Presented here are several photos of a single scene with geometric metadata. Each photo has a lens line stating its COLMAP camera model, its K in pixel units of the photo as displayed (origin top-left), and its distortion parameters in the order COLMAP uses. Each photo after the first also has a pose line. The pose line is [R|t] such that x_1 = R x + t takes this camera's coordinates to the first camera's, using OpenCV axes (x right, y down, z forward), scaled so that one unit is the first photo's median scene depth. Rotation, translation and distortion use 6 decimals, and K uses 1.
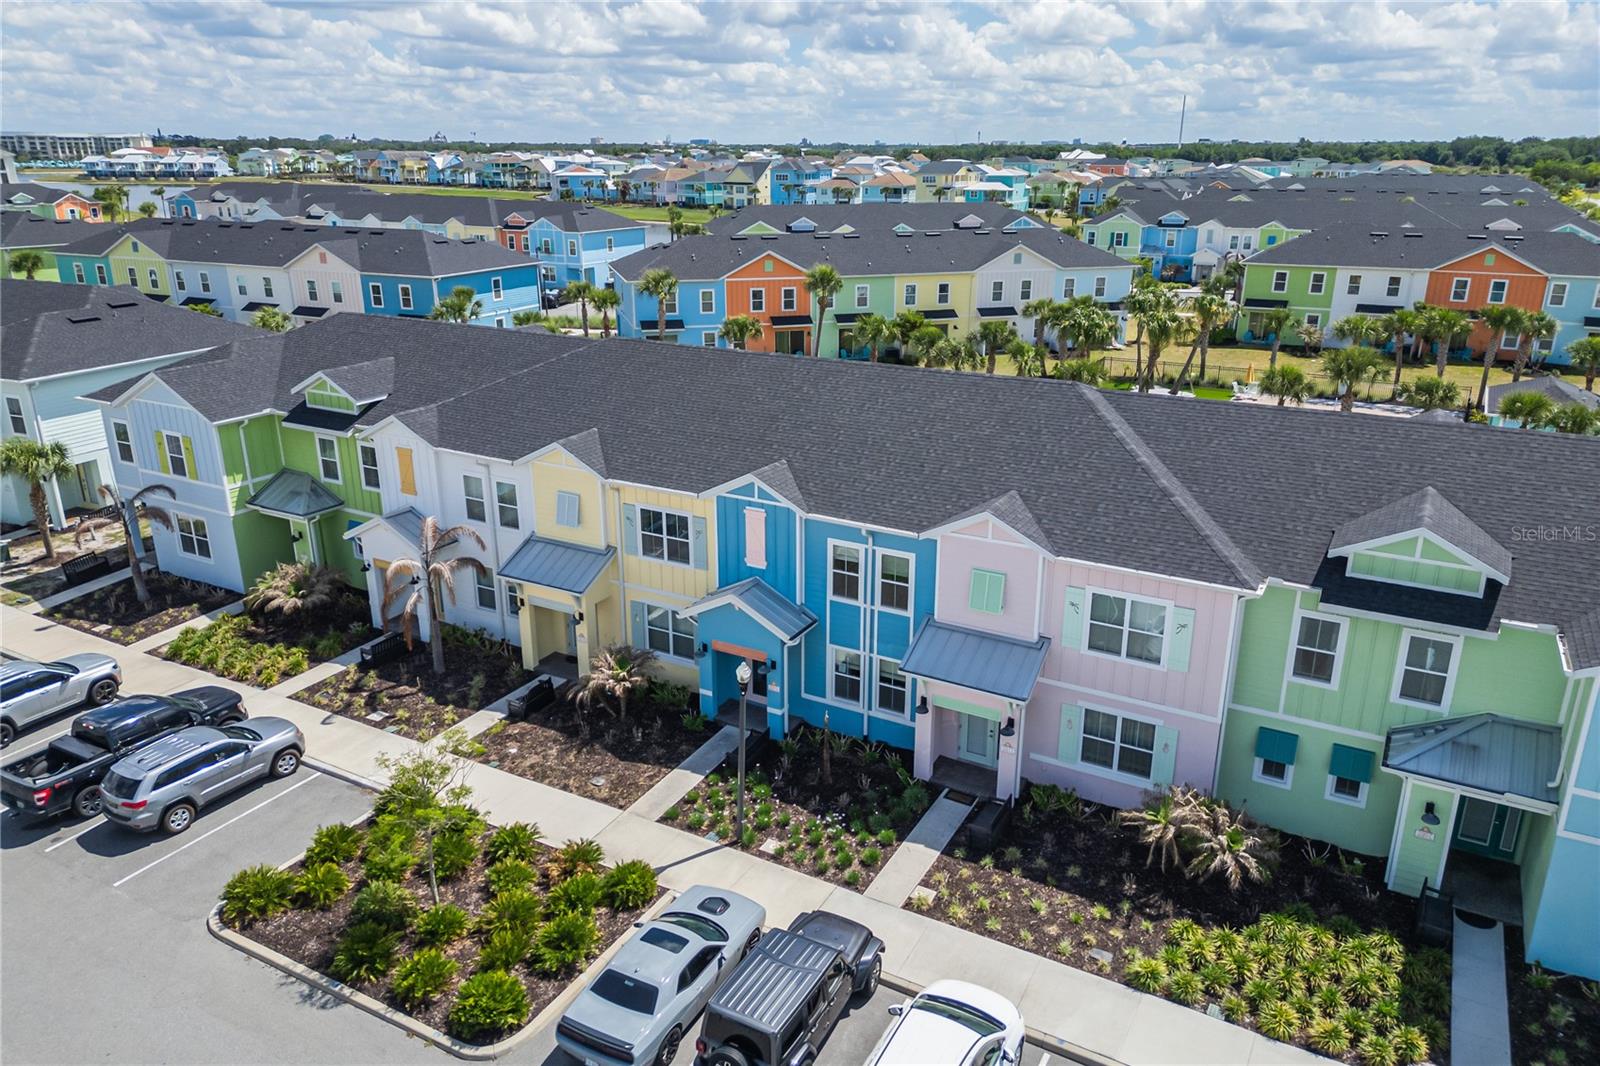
lens RADIAL K [[1136.9, 0, 804.5], [0, 1136.9, 540.6], [0, 0, 1]] dist [0.057069, -0.020806]
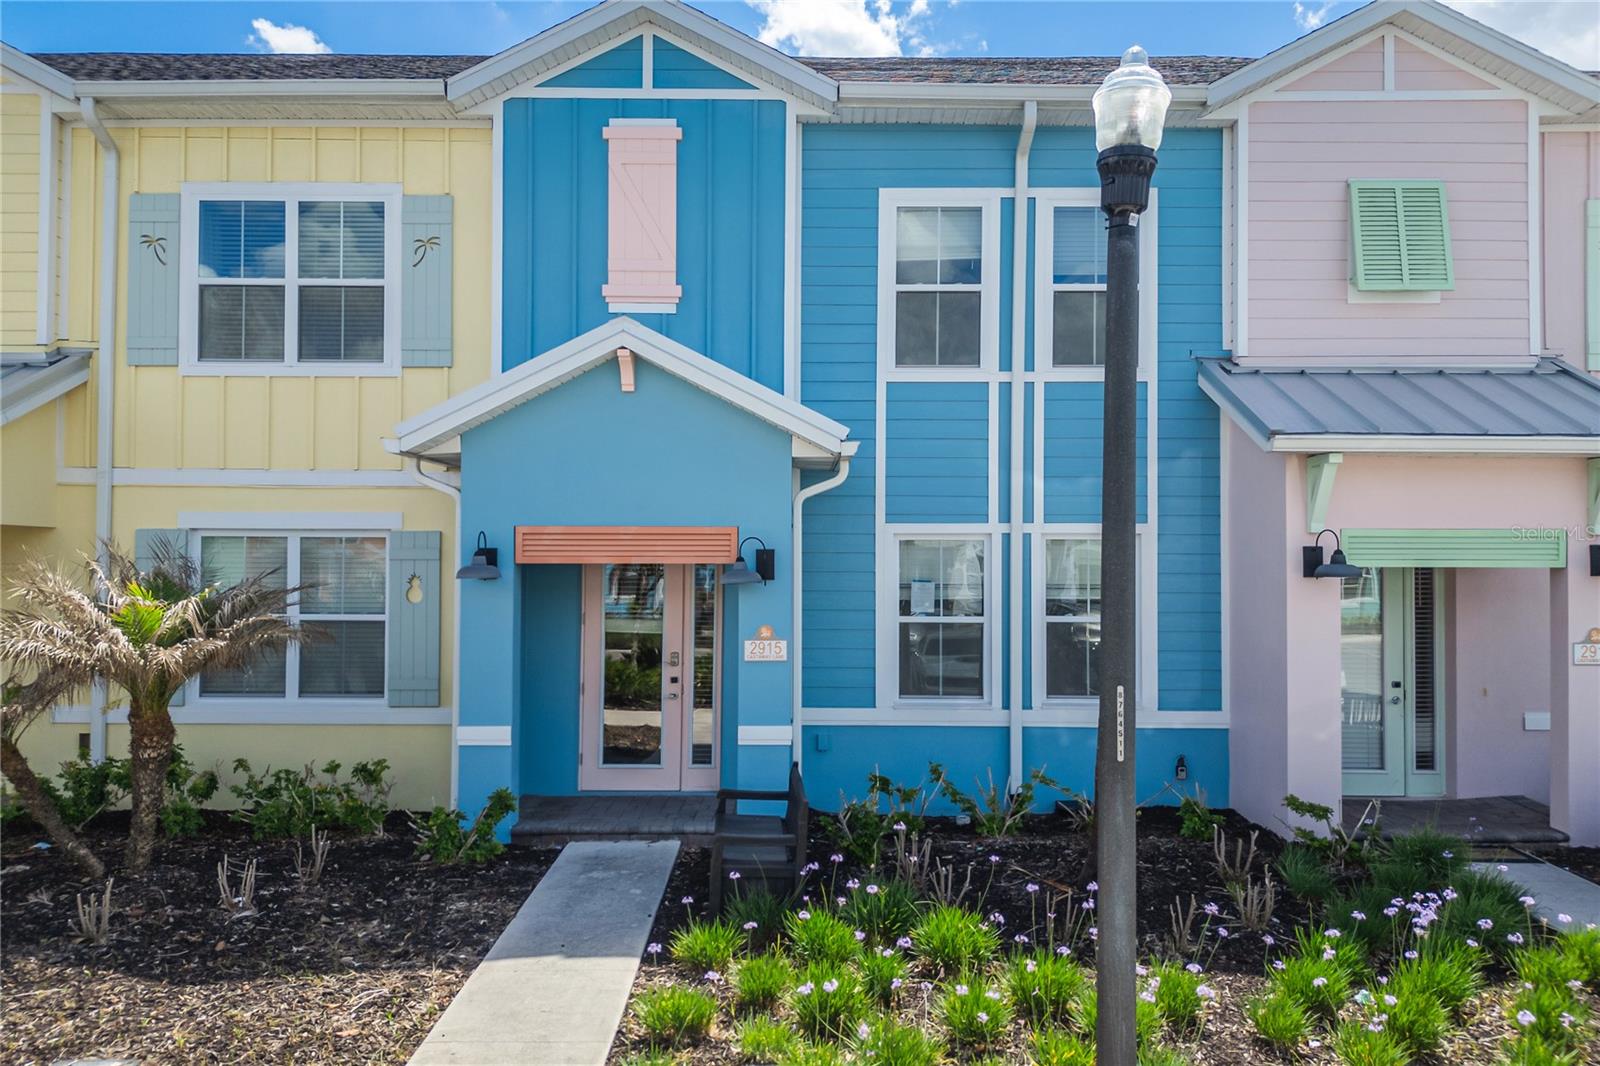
lens RADIAL K [[1136.9, 0, 795.6], [0, 1136.9, 528.8], [0, 0, 1]] dist [0.057069, -0.020806]
pose [[0.879338, 0.014769, 0.475970, -0.162140], [0.149907, 0.940117, -0.306117, 0.193205], [-0.451988, 0.340532, 0.824466, 0.750940]]
